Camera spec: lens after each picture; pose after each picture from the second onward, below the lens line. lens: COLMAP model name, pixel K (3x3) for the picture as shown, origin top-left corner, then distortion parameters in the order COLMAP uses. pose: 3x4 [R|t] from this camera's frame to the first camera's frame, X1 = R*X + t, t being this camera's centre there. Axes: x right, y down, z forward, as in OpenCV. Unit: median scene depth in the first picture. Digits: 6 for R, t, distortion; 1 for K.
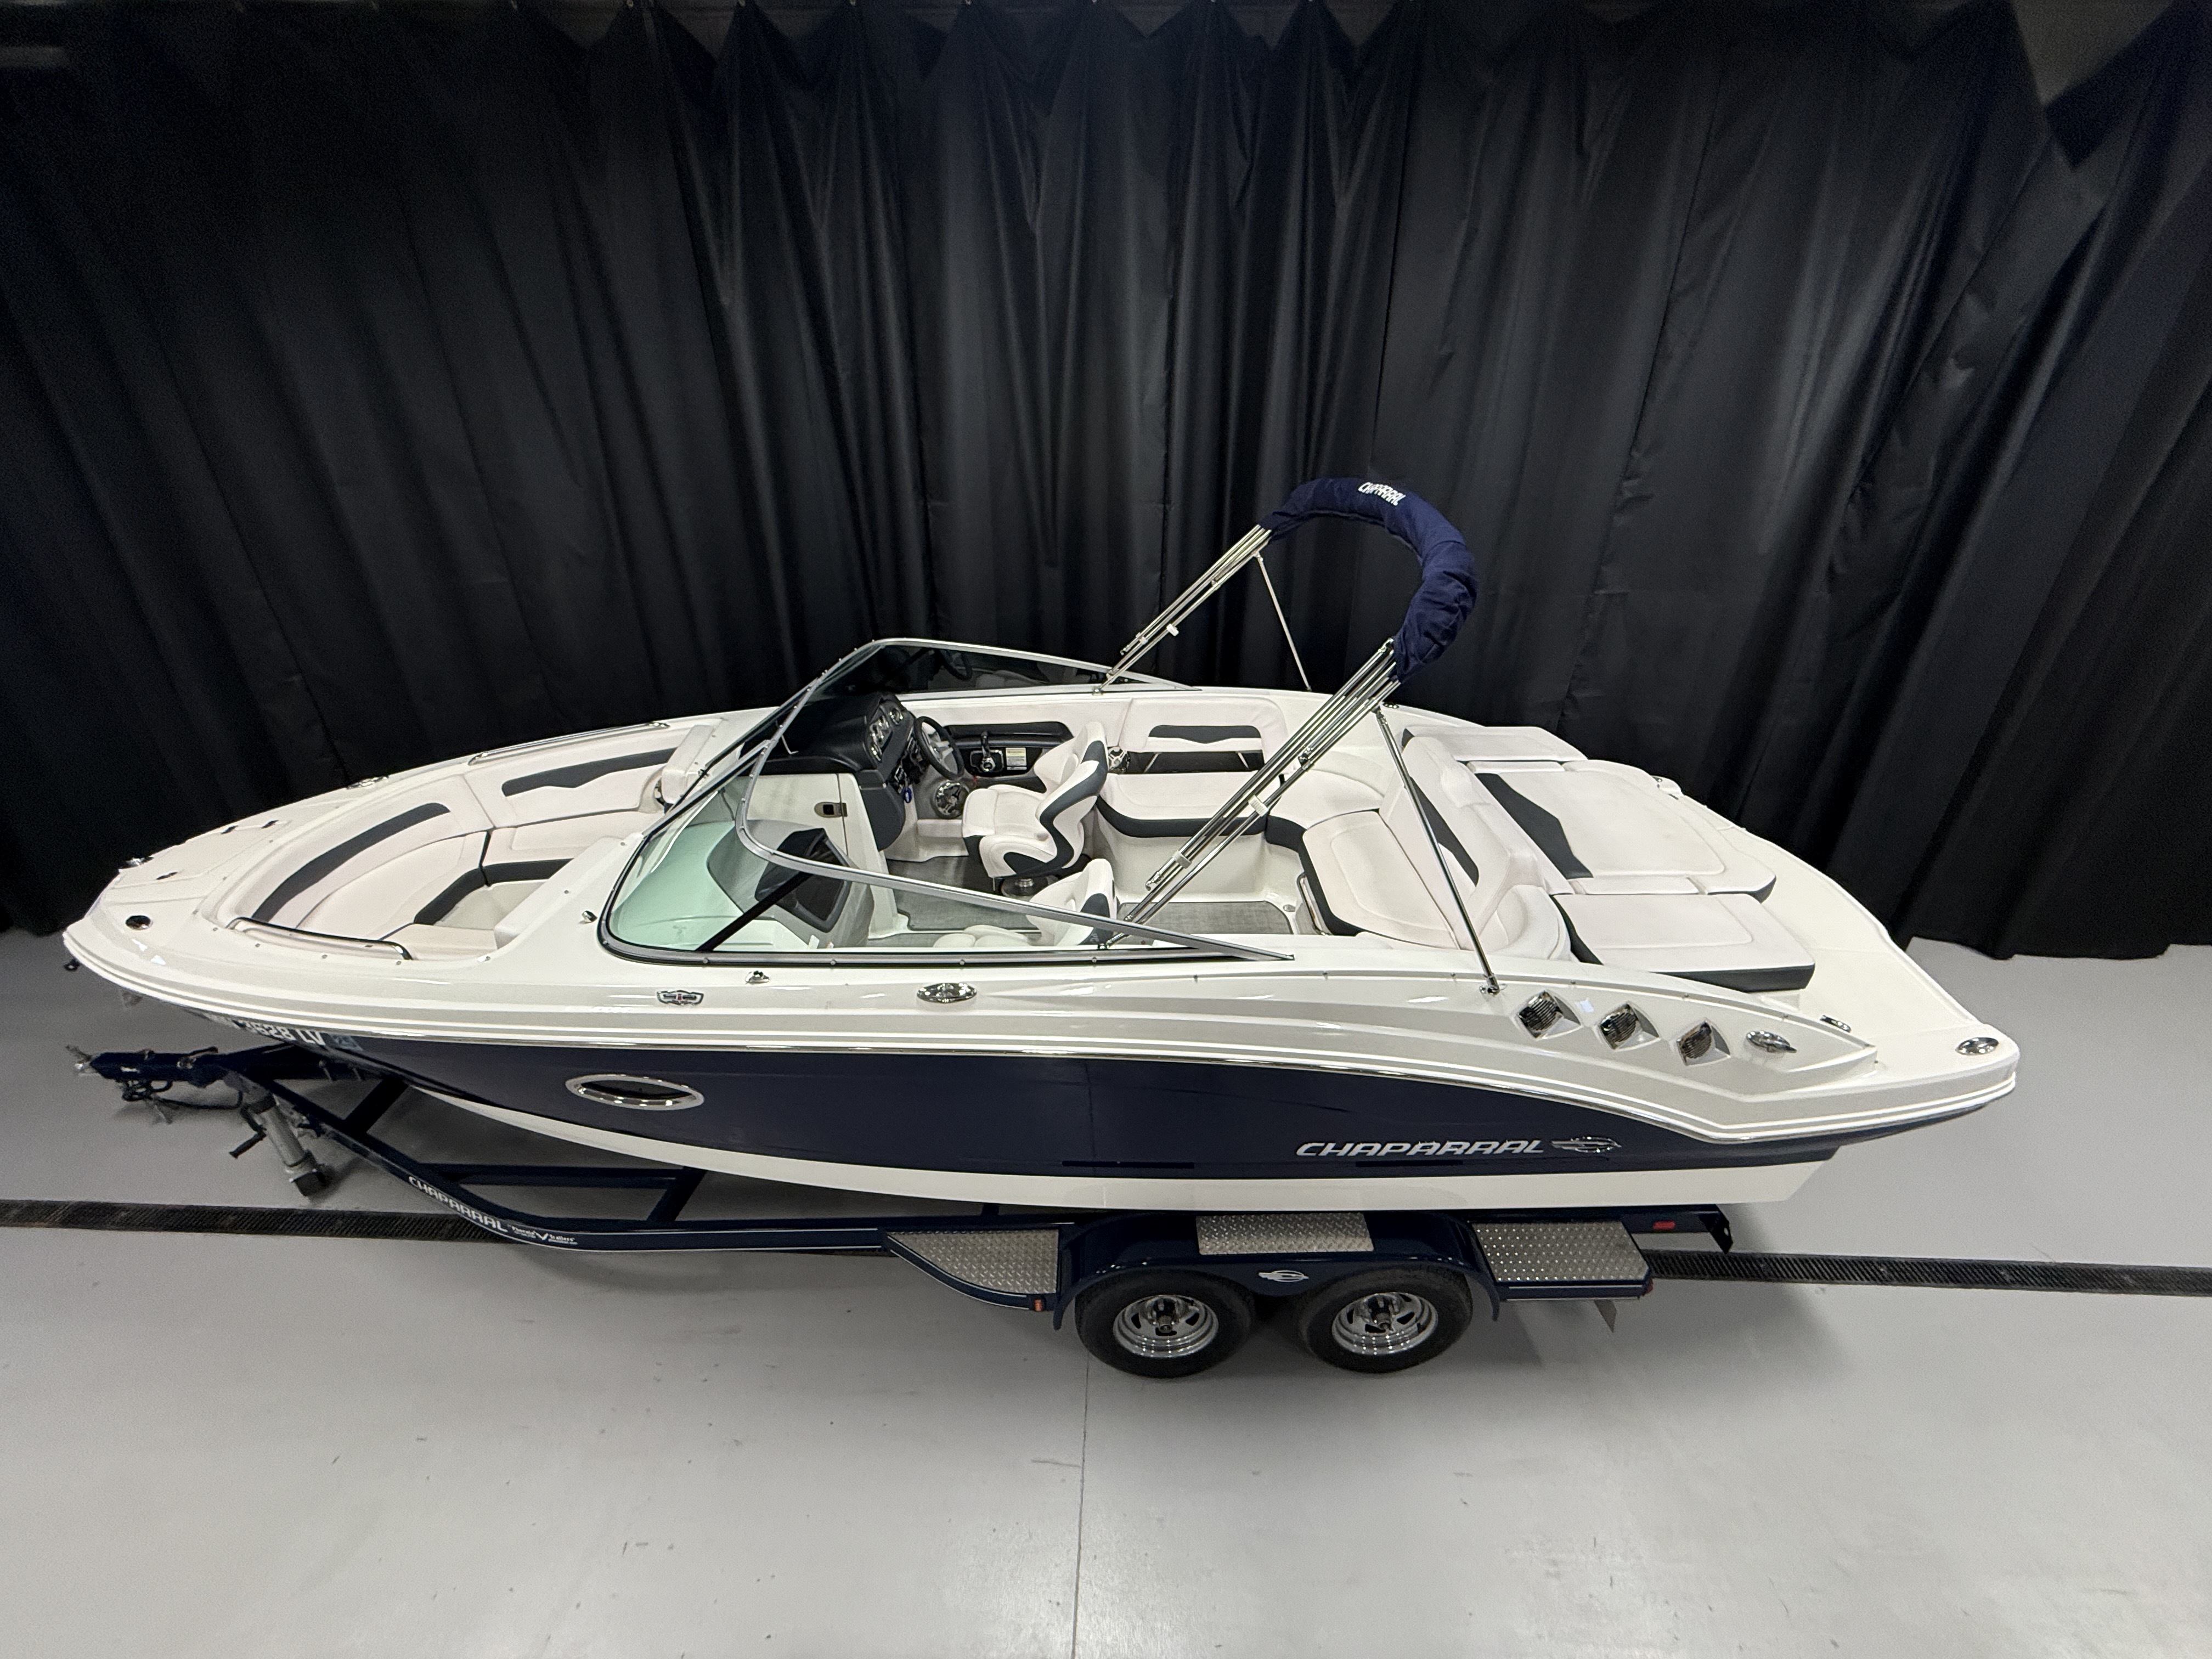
lens RADIAL K [[877.5, 0, 1106.0], [0, 877.5, 829.5], [0, 0, 1]] dist [-0.012477, -0.000087]
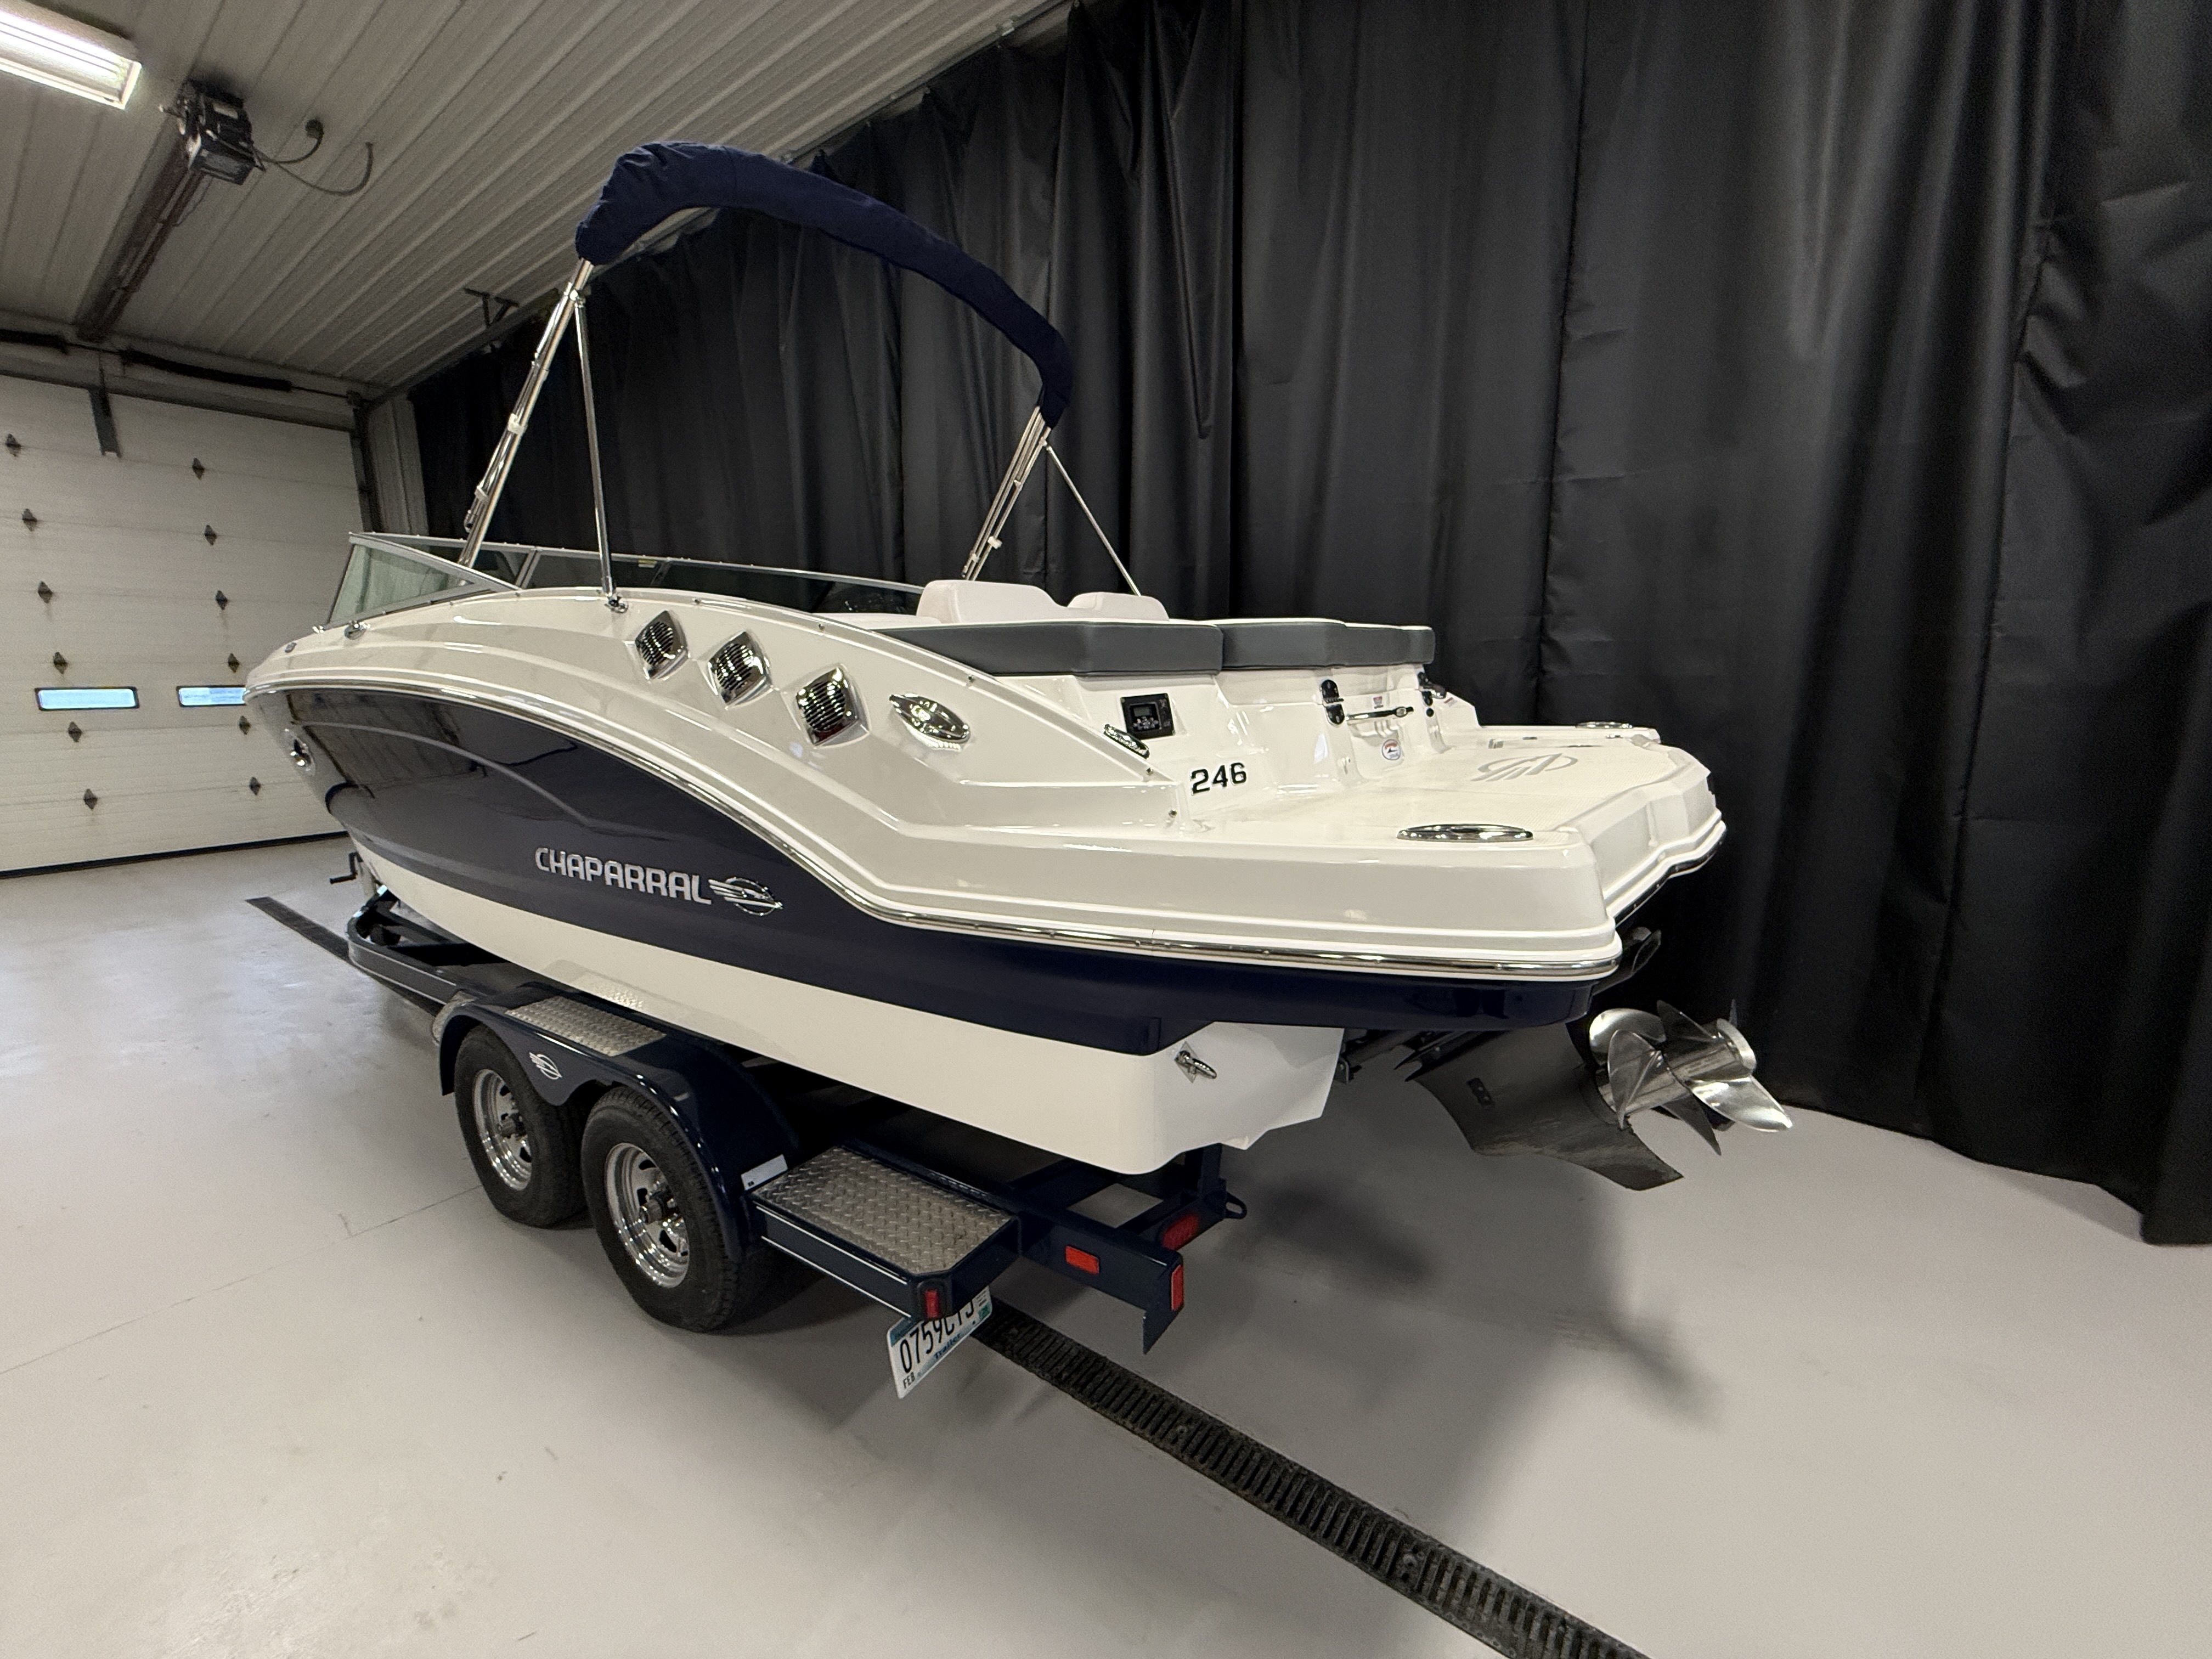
lens RADIAL K [[877.5, 0, 1106.0], [0, 877.5, 829.5], [0, 0, 1]] dist [-0.012477, -0.000087]
pose [[0.825903, 0.082820, -0.557696, 0.860964], [-0.250272, 0.940213, -0.231007, 0.303712], [0.505221, 0.330365, 0.797252, 0.462751]]
